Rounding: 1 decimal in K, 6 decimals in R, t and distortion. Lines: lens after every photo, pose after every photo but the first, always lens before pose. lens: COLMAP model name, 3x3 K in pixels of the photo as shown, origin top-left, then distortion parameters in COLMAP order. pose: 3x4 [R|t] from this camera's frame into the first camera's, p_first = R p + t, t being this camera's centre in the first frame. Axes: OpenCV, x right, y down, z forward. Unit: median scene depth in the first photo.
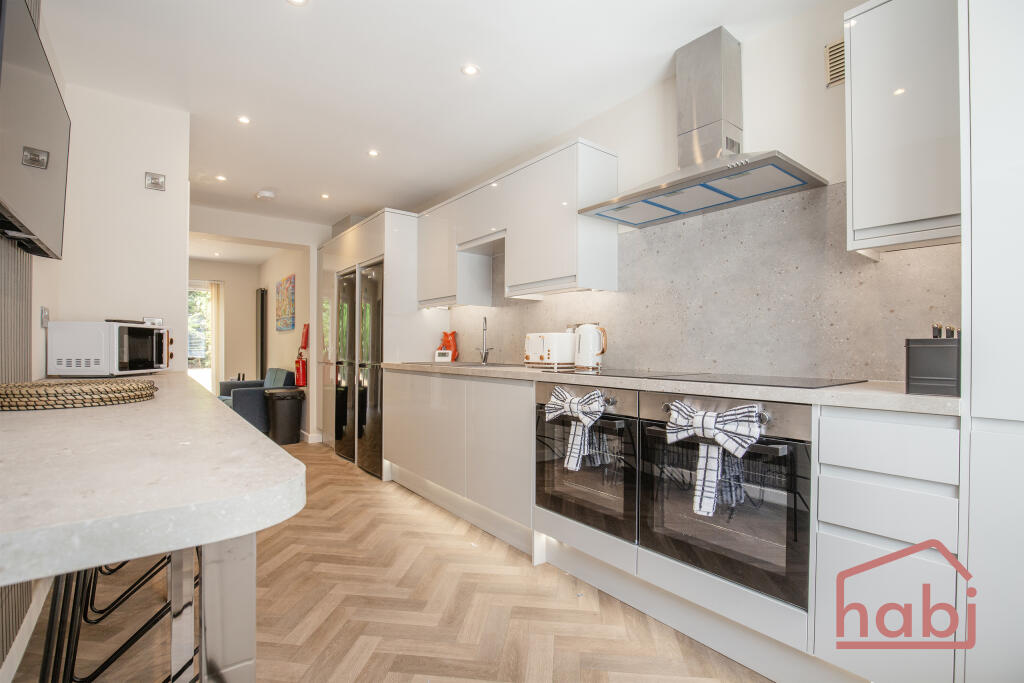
lens RADIAL K [[474.1, 0, 511.4], [0, 474.1, 345.3], [0, 0, 1]] dist [-0.000453, -0.000008]
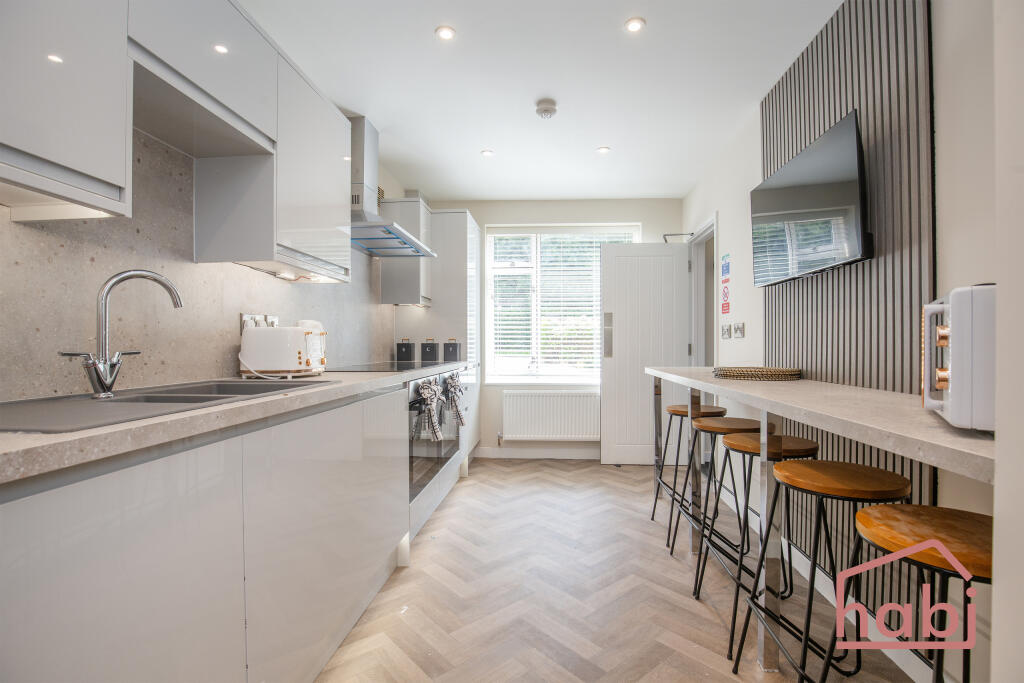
lens RADIAL K [[474.1, 0, 512.5], [0, 474.1, 340.3], [0, 0, 1]] dist [-0.000453, -0.000008]
pose [[-0.732622, 0.000396, 0.680635, -0.703223], [-0.002916, 0.999989, -0.003721, -0.004187], [-0.680629, -0.004711, -0.732613, 1.403306]]
